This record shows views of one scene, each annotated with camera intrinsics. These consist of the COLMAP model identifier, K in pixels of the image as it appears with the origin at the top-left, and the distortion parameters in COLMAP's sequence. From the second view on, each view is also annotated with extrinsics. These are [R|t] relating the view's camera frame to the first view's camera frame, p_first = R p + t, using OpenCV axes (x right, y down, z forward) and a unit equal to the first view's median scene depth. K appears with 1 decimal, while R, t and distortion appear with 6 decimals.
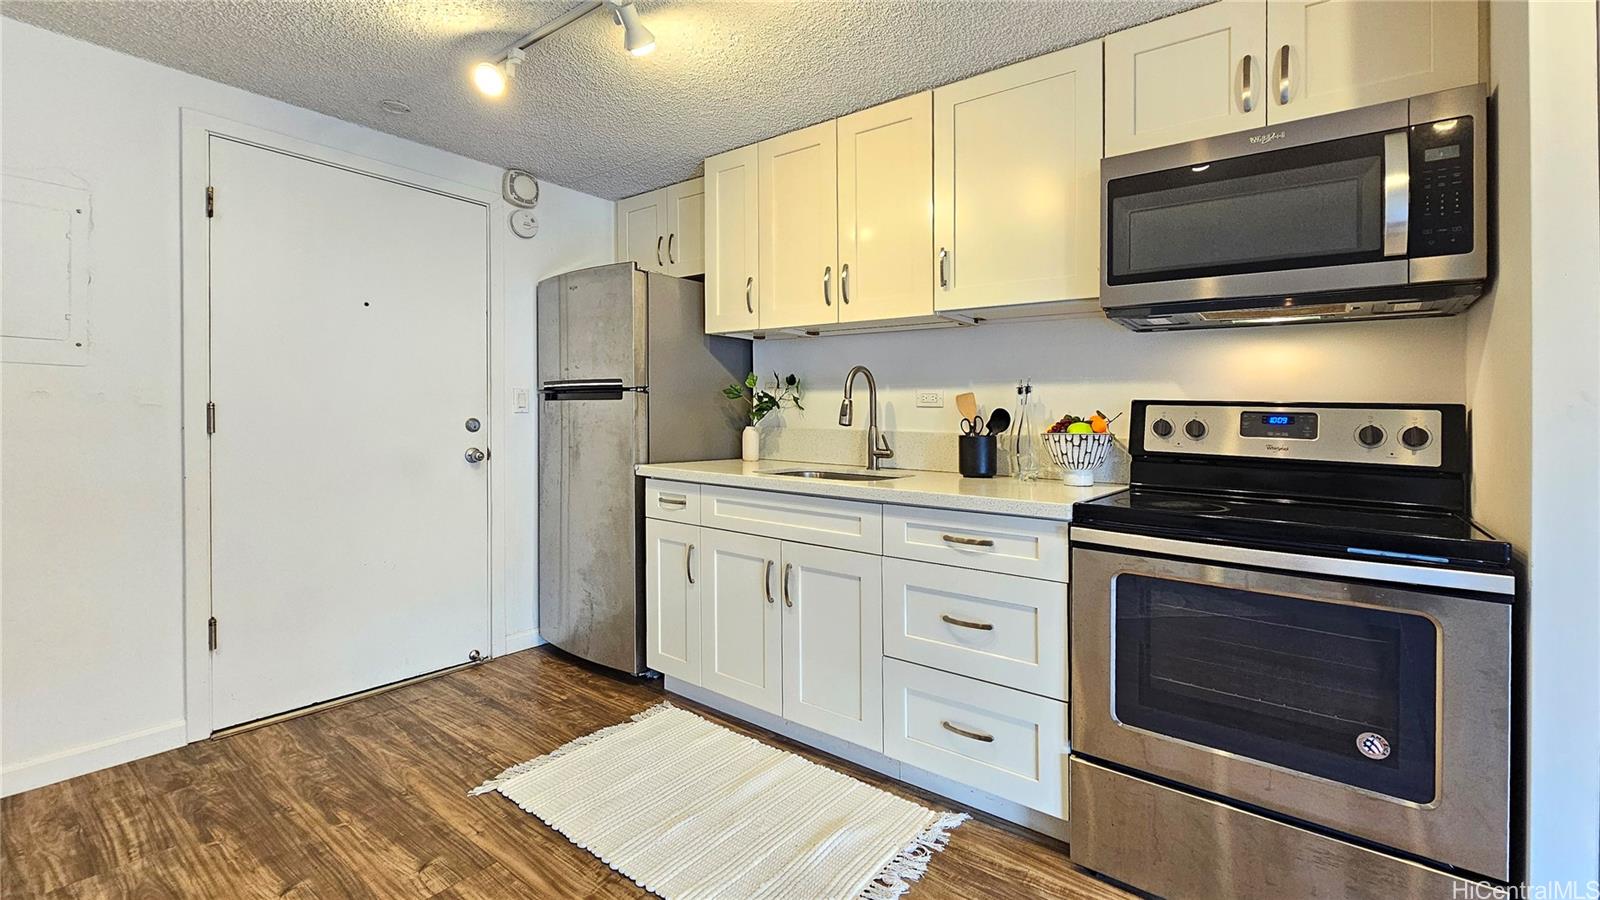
lens RADIAL K [[653.7, 0, 846.3], [0, 653.7, 424.3], [0, 0, 1]] dist [-0.000176, -0.000247]
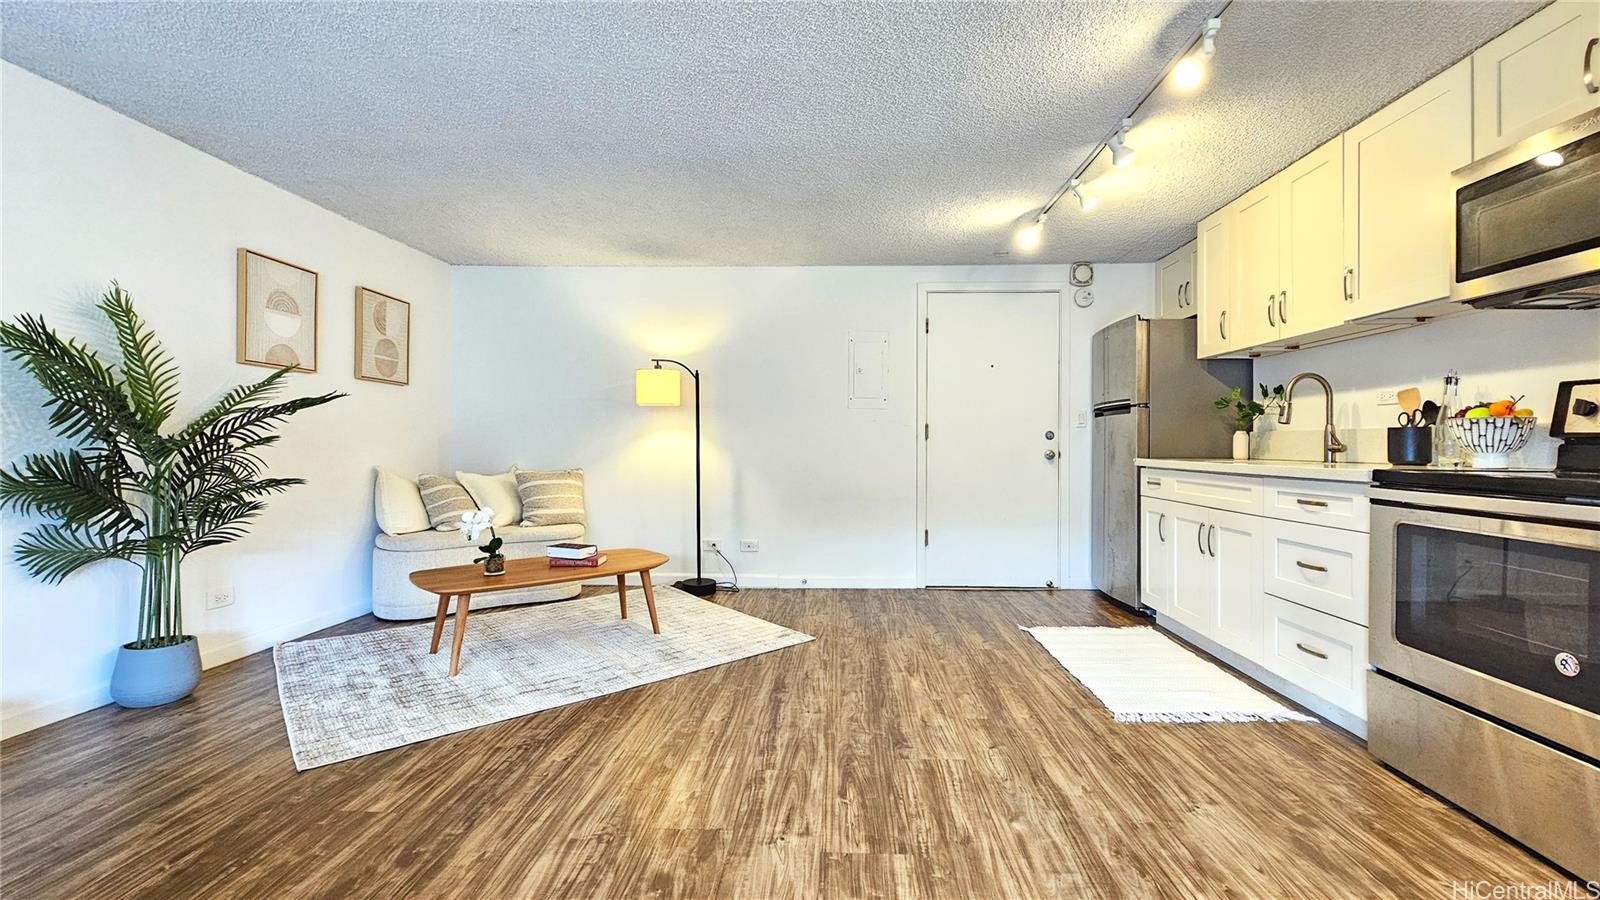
lens RADIAL K [[723.6, 0, 807.1], [0, 723.6, 482.4], [0, 0, 1]] dist [-0.000861, -0.000151]
pose [[0.536218, 0.026428, -0.843666, 0.688877], [-0.006831, 0.999613, 0.026971, 0.084605], [0.844052, -0.008699, 0.536191, -0.494331]]
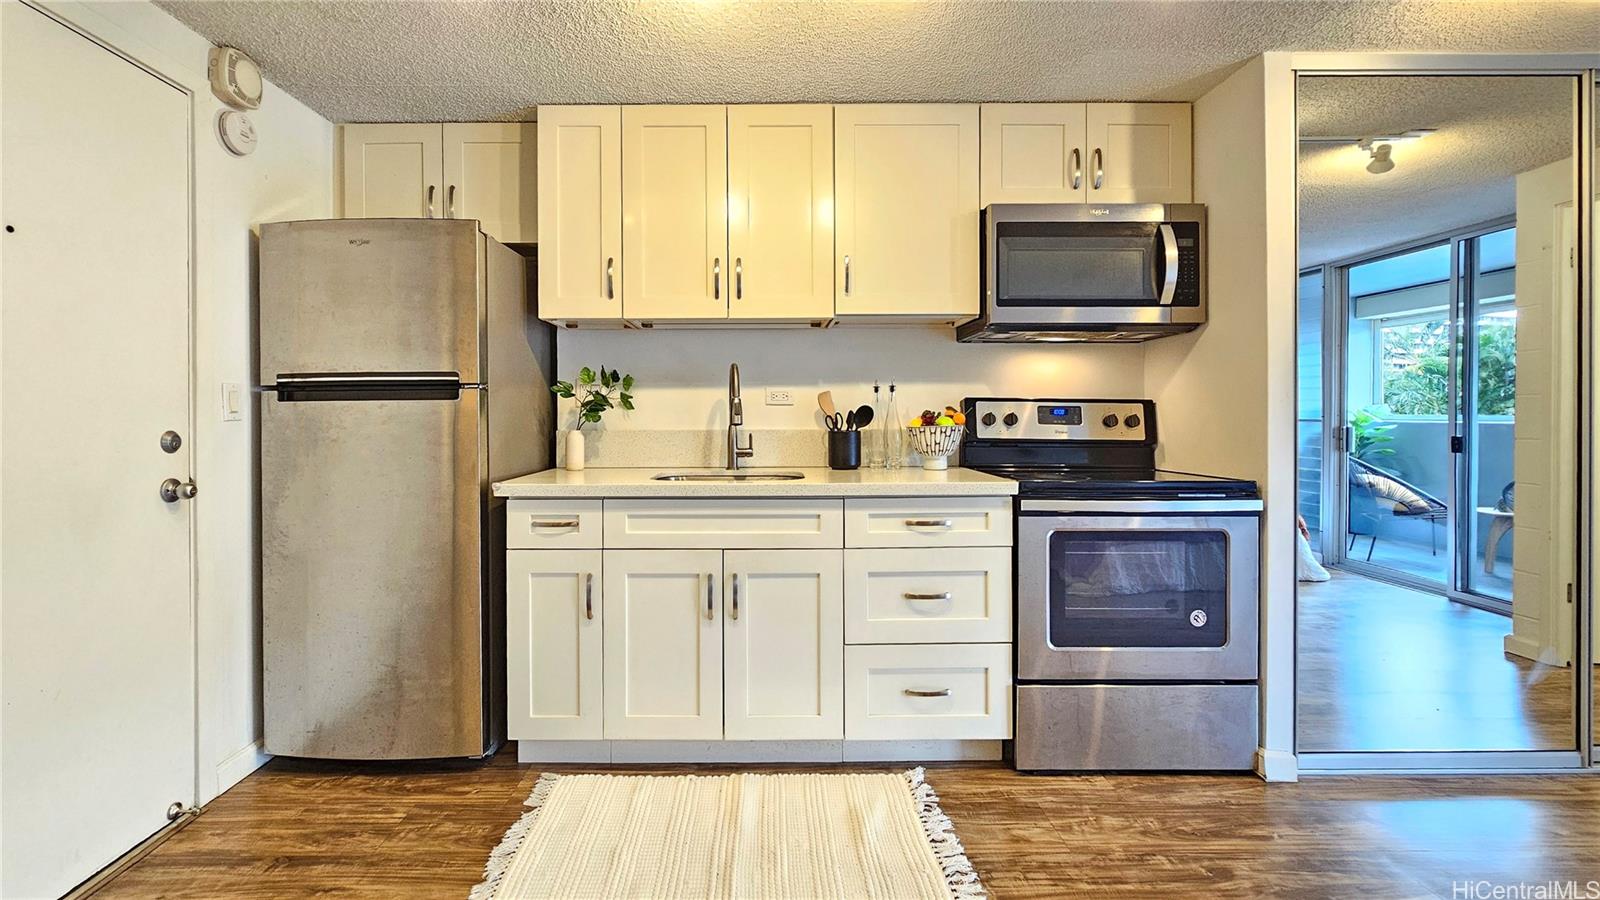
lens RADIAL K [[677.6, 0, 736.8], [0, 677.6, 419.5], [0, 0, 1]] dist [-0.003116, -0.000283]
pose [[0.809632, -0.023563, 0.586465, -0.611848], [0.024428, 0.999681, 0.006443, -0.013179], [-0.586429, 0.009110, 0.809949, 0.195751]]
